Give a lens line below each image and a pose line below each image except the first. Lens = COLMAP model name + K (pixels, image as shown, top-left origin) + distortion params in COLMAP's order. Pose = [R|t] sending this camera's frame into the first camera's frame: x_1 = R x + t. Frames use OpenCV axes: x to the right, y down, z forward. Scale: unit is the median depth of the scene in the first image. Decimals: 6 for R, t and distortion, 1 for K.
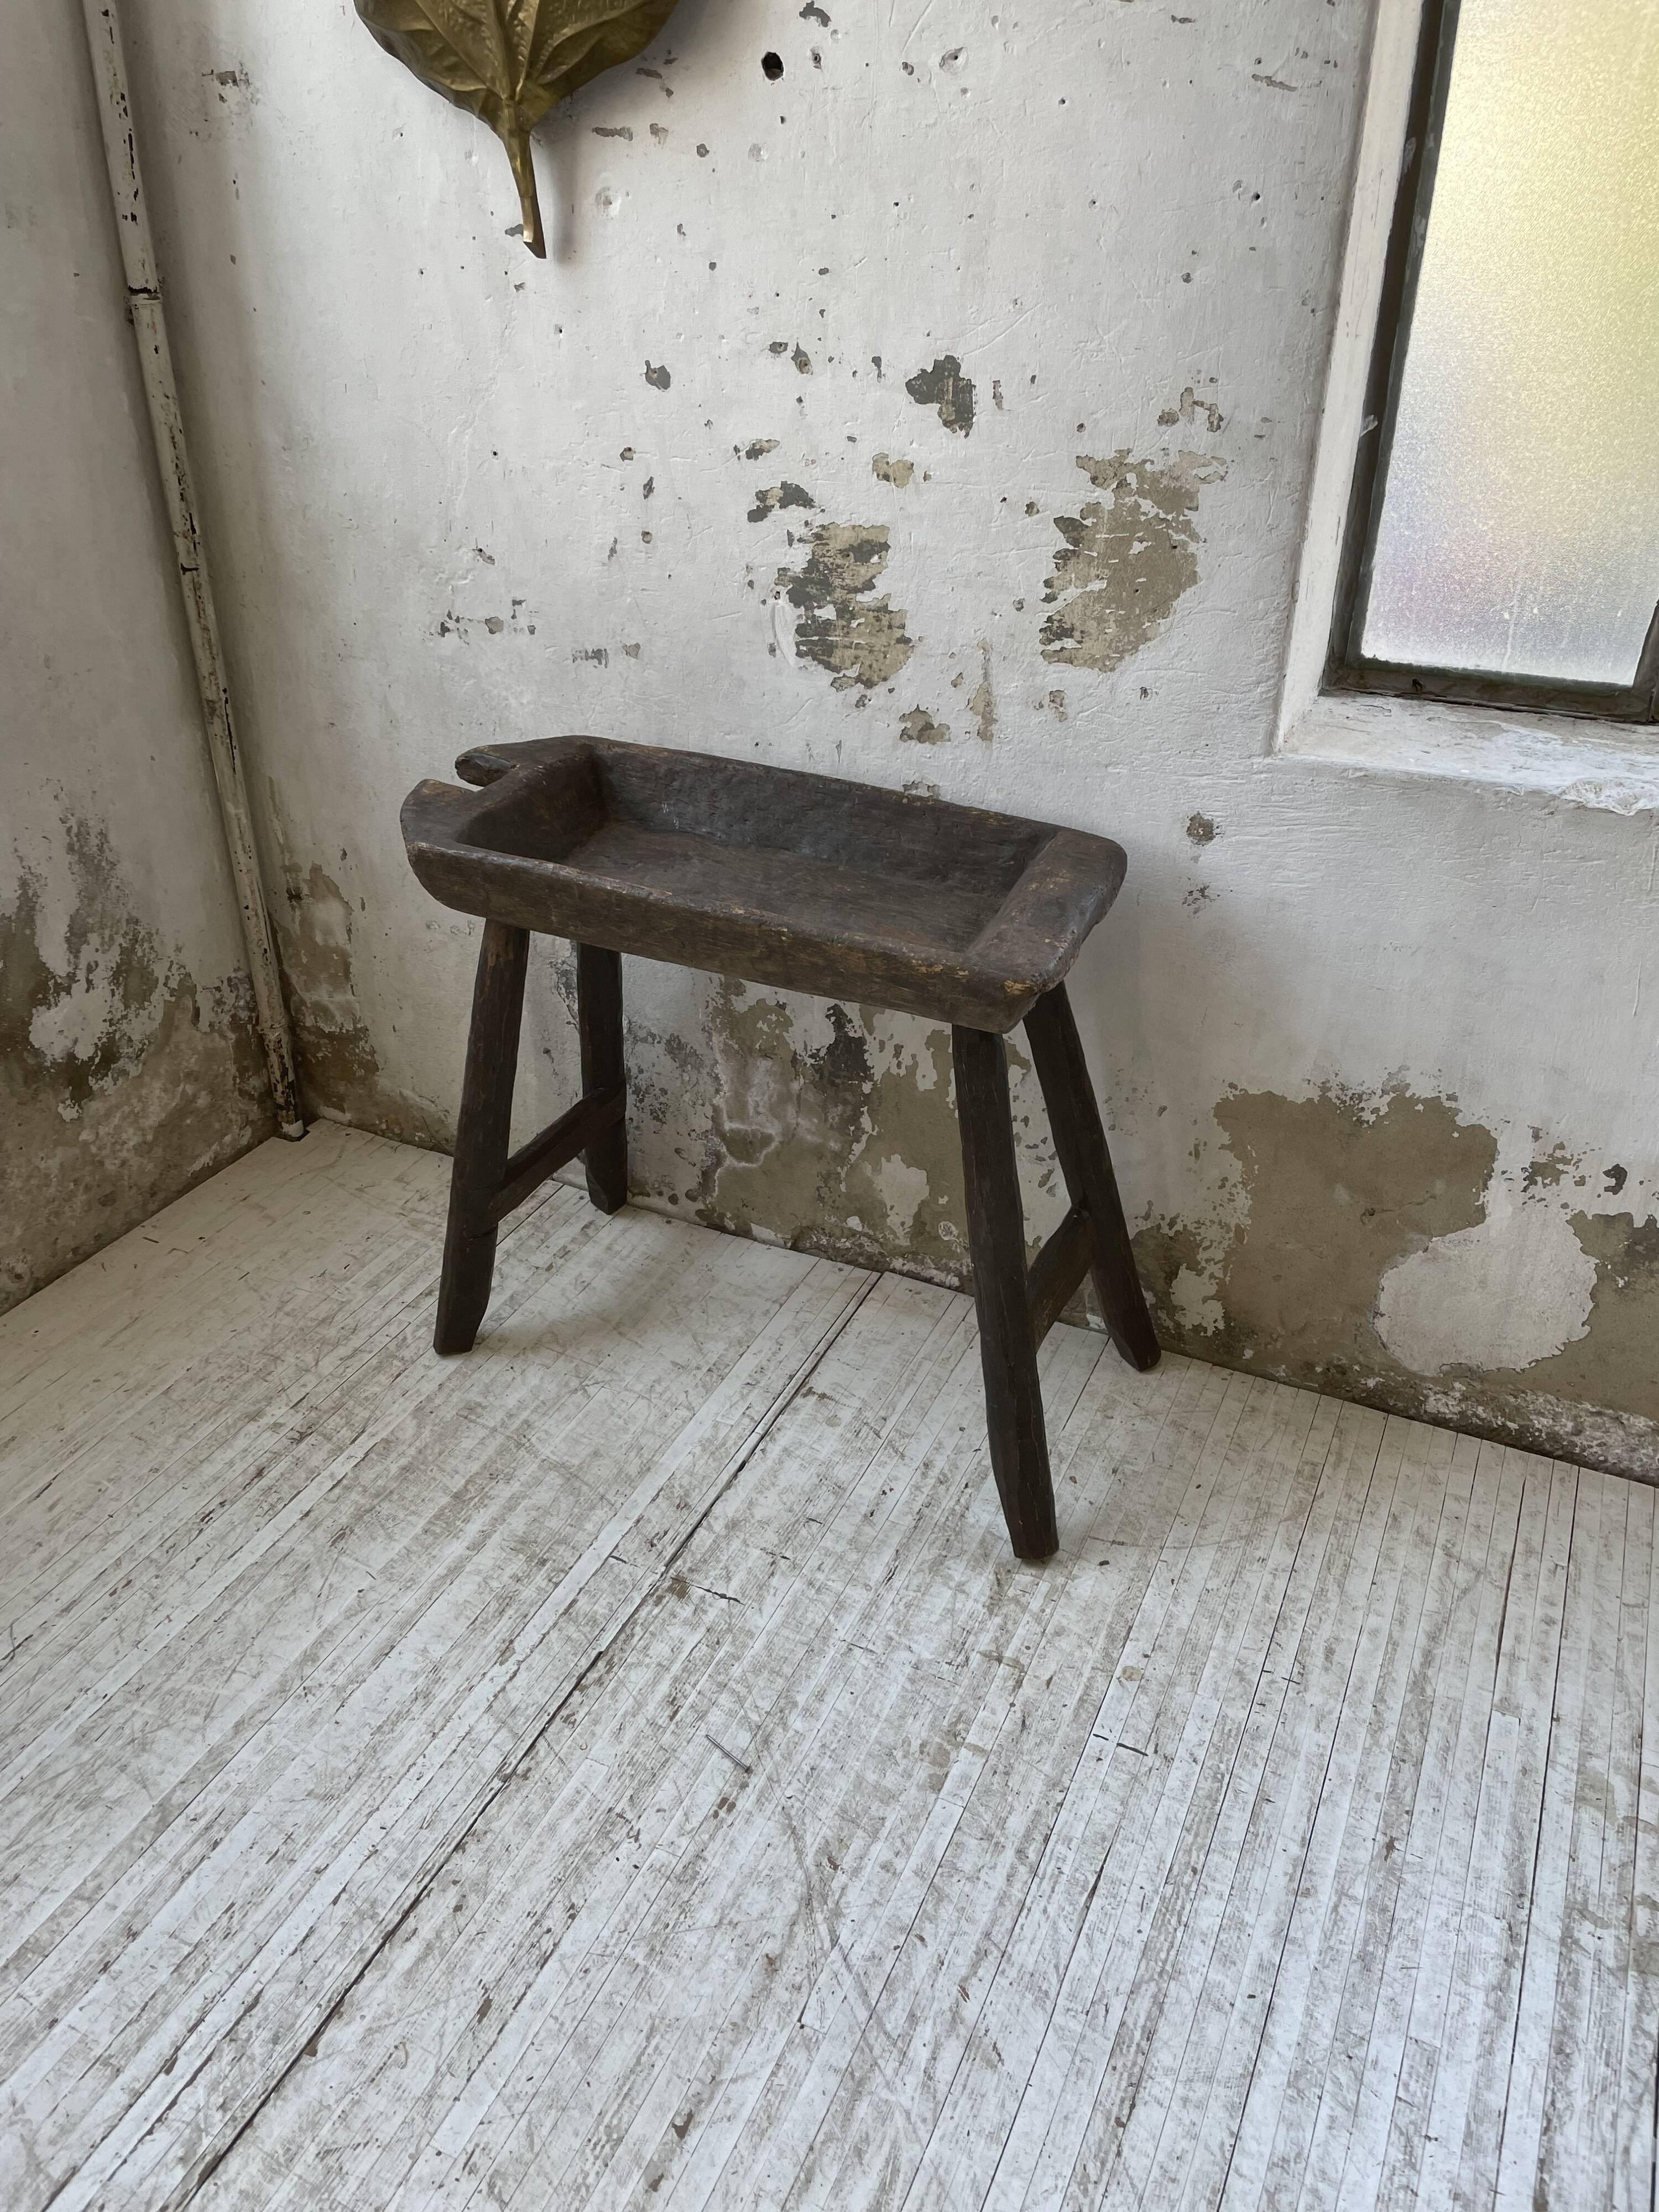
lens RADIAL K [[1675.8, 0, 827.1], [0, 1675.8, 1081.3], [0, 0, 1]] dist [0.084365, -0.118776]
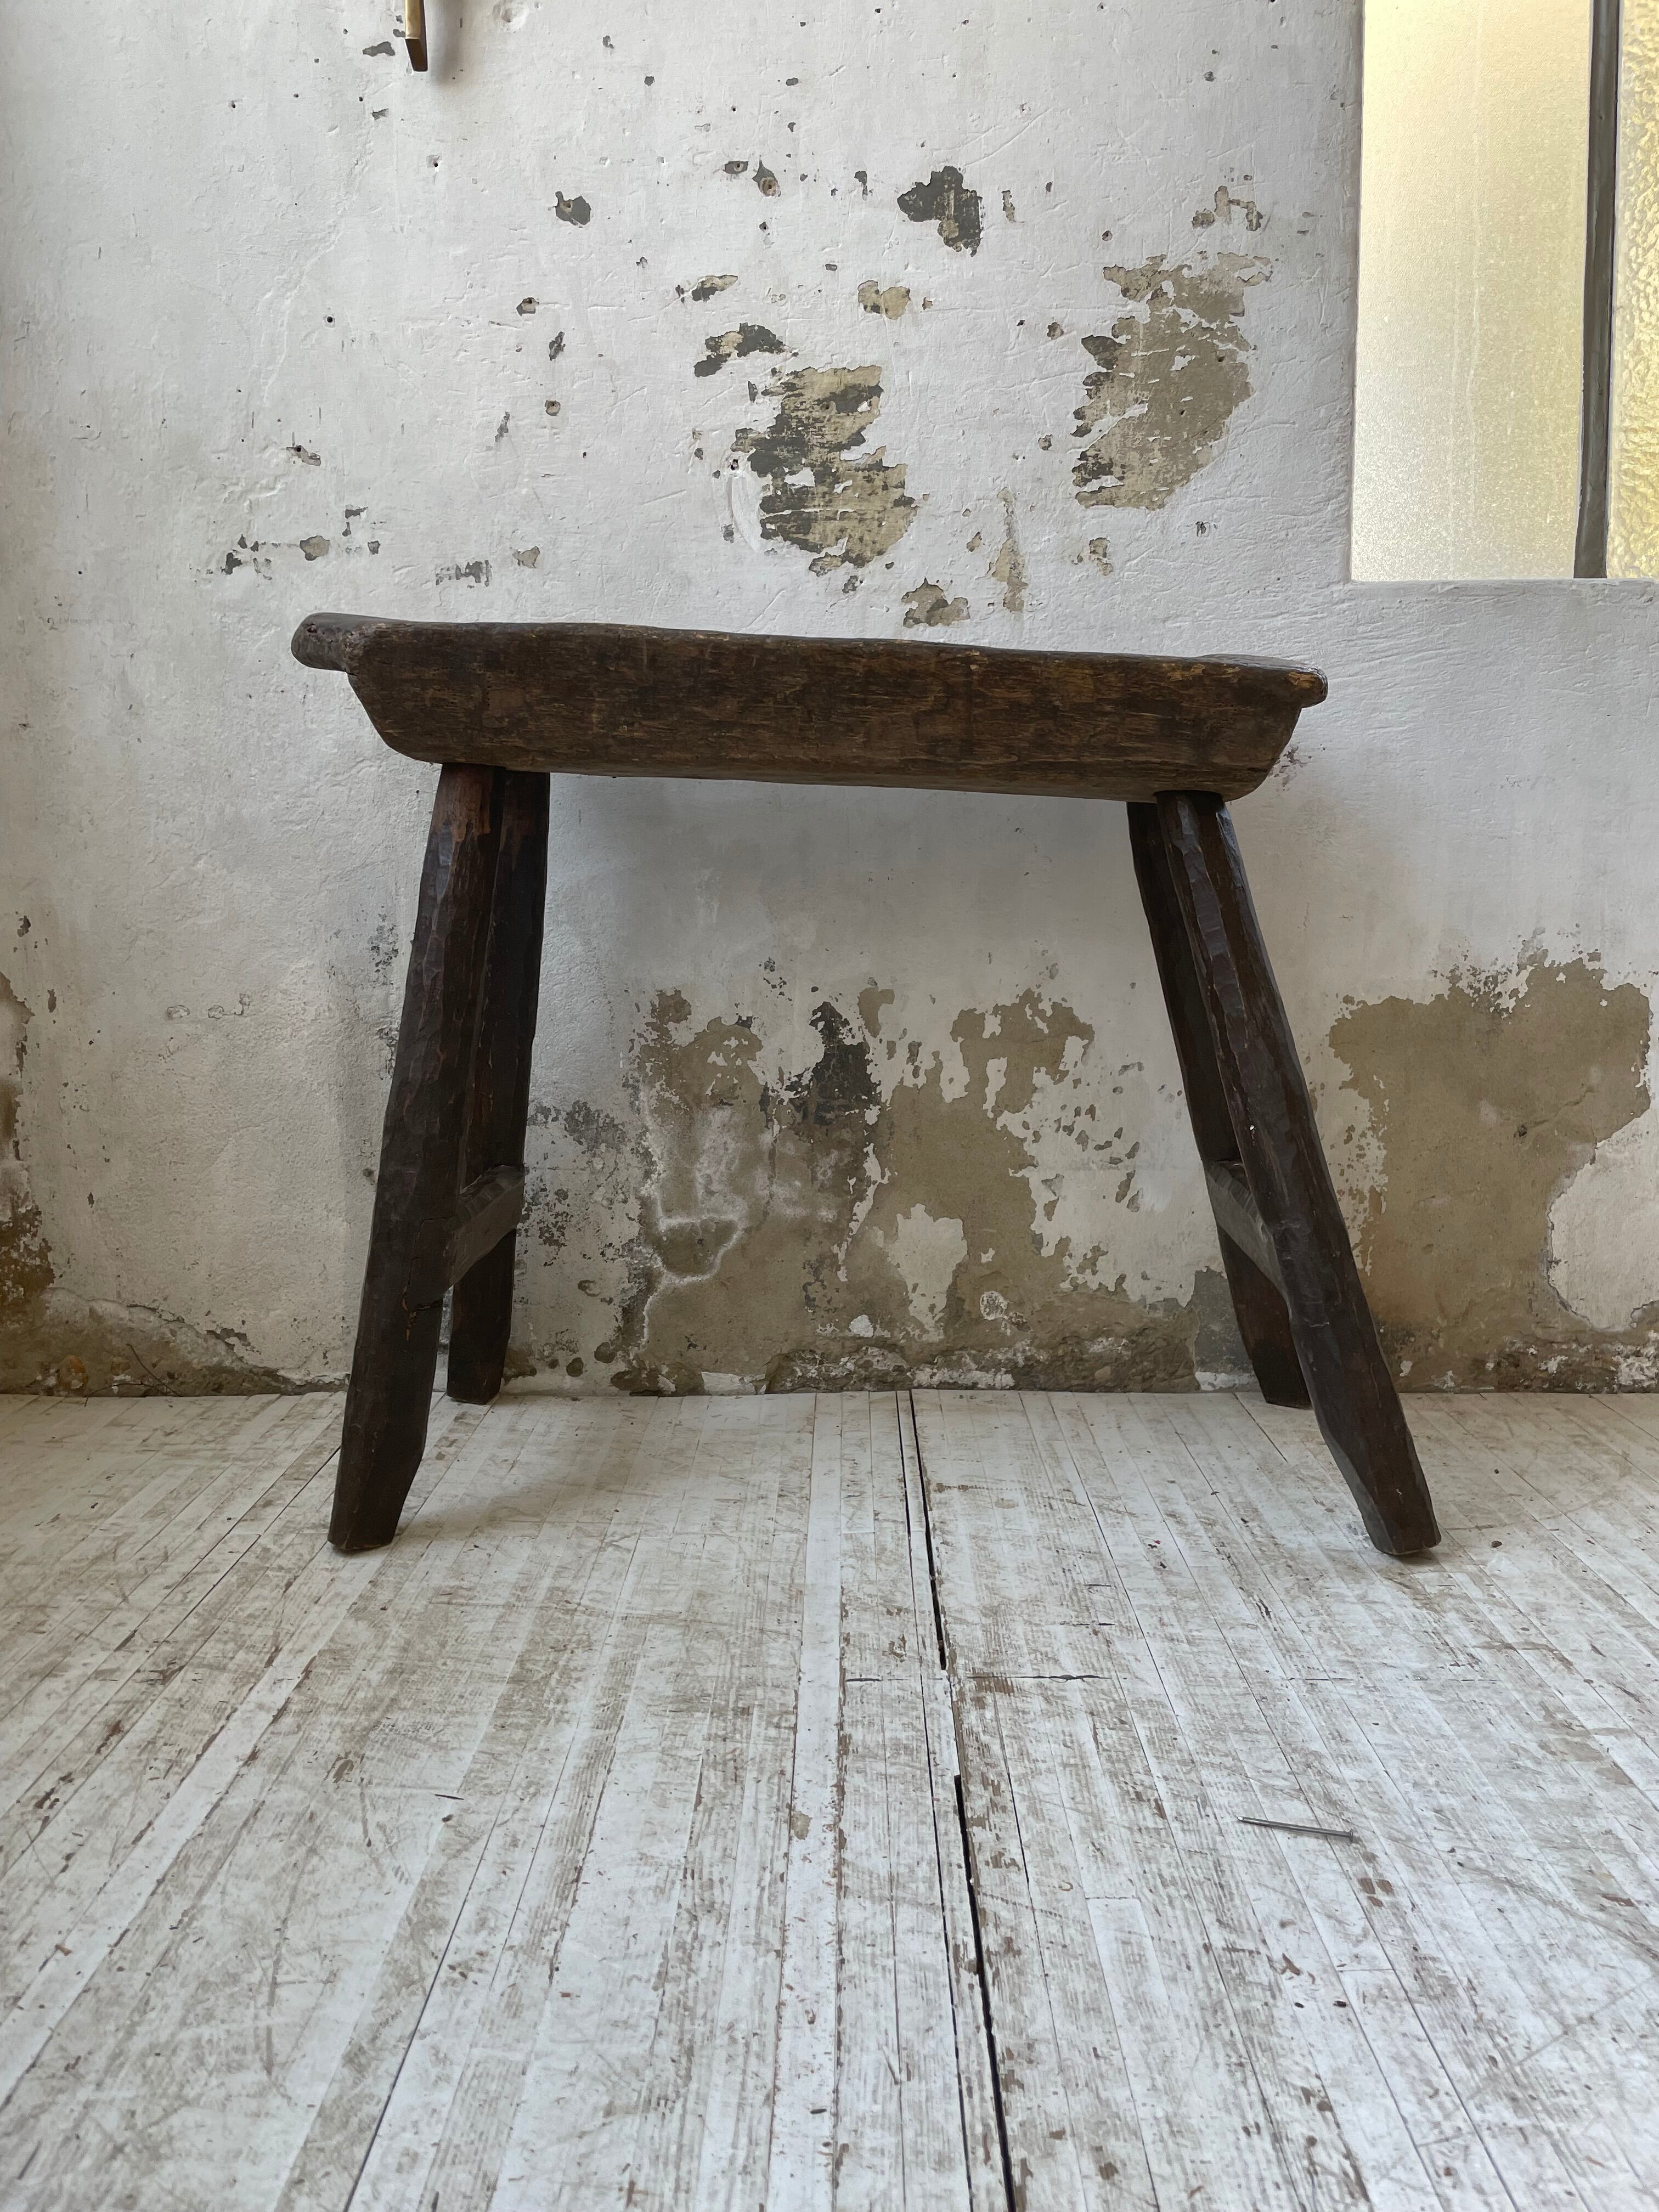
lens RADIAL K [[1676.4, 0, 850.4], [0, 1676.4, 1085.5], [0, 0, 1]] dist [0.084512, -0.118770]
pose [[0.907339, -0.057859, 0.416400, -0.348860], [0.211094, 0.919268, -0.332242, 0.280538], [-0.363560, 0.389356, 0.846302, 0.420332]]
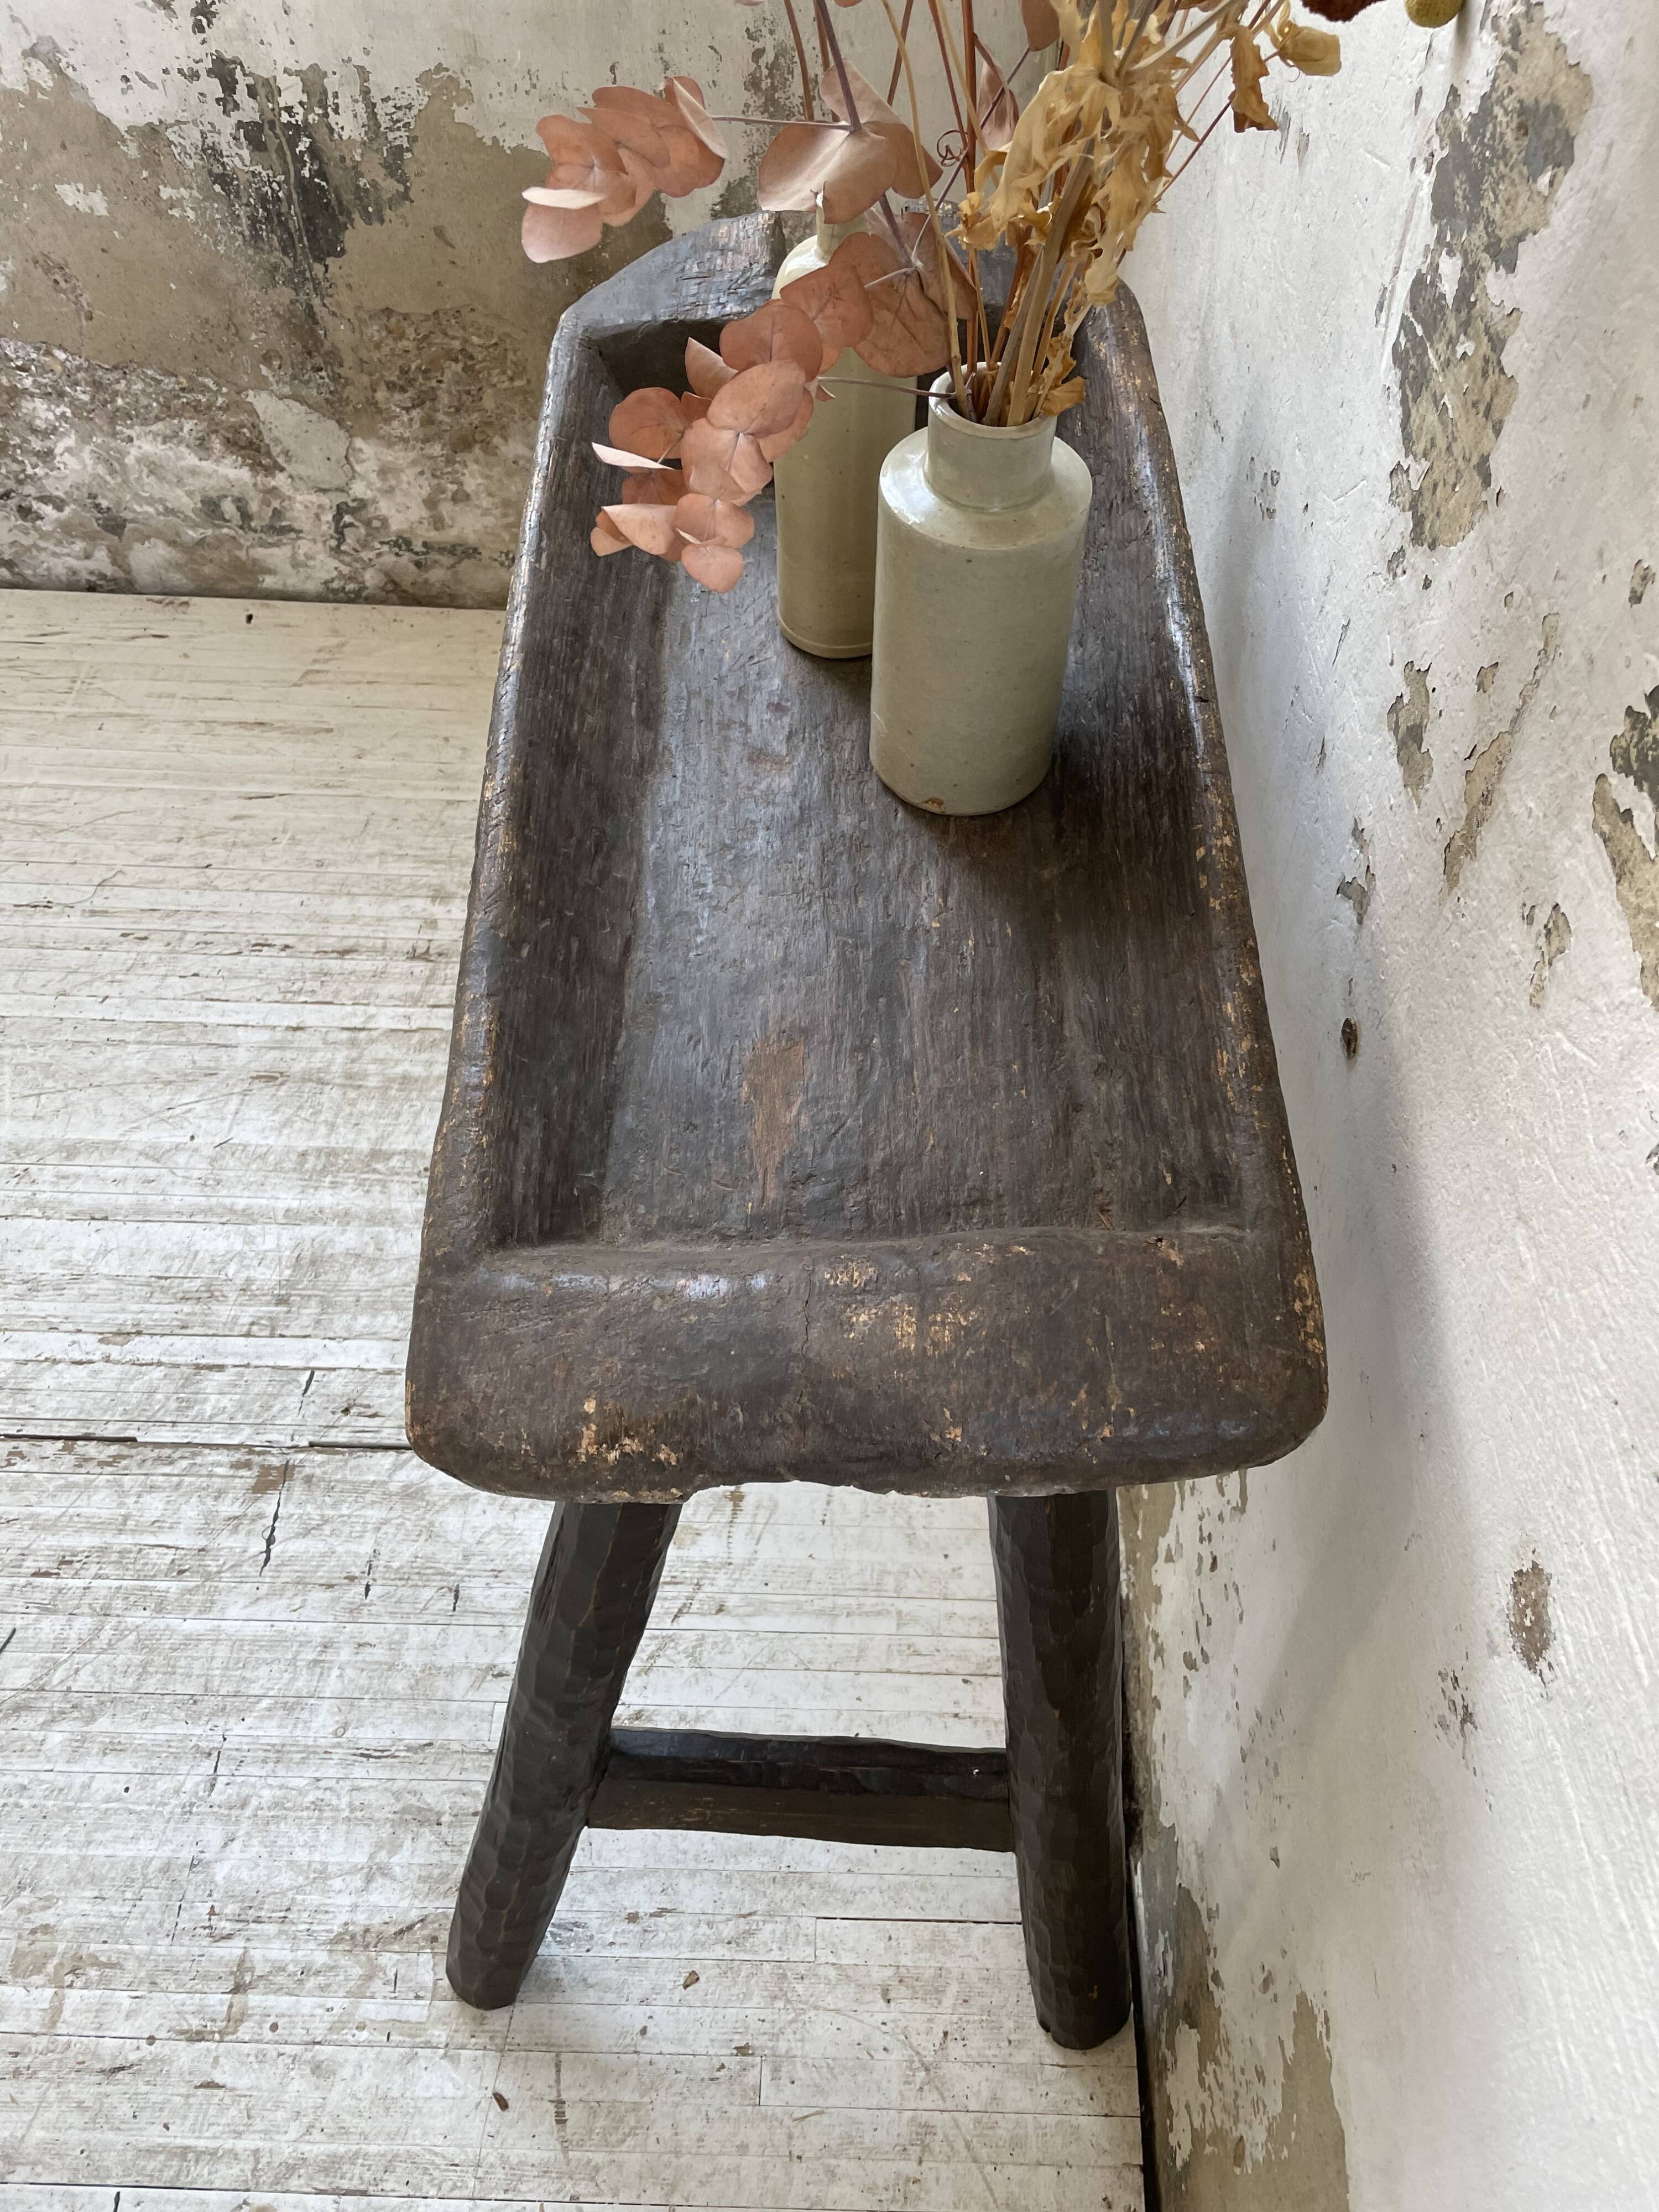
lens RADIAL K [[1676.4, 0, 849.4], [0, 1676.4, 1093.1], [0, 0, 1]] dist [0.084512, -0.118770]
pose [[0.403703, 0.740111, -0.537828, 0.261191], [-0.460106, 0.672351, 0.579867, -0.318809], [0.790776, 0.013364, 0.611960, 0.720244]]
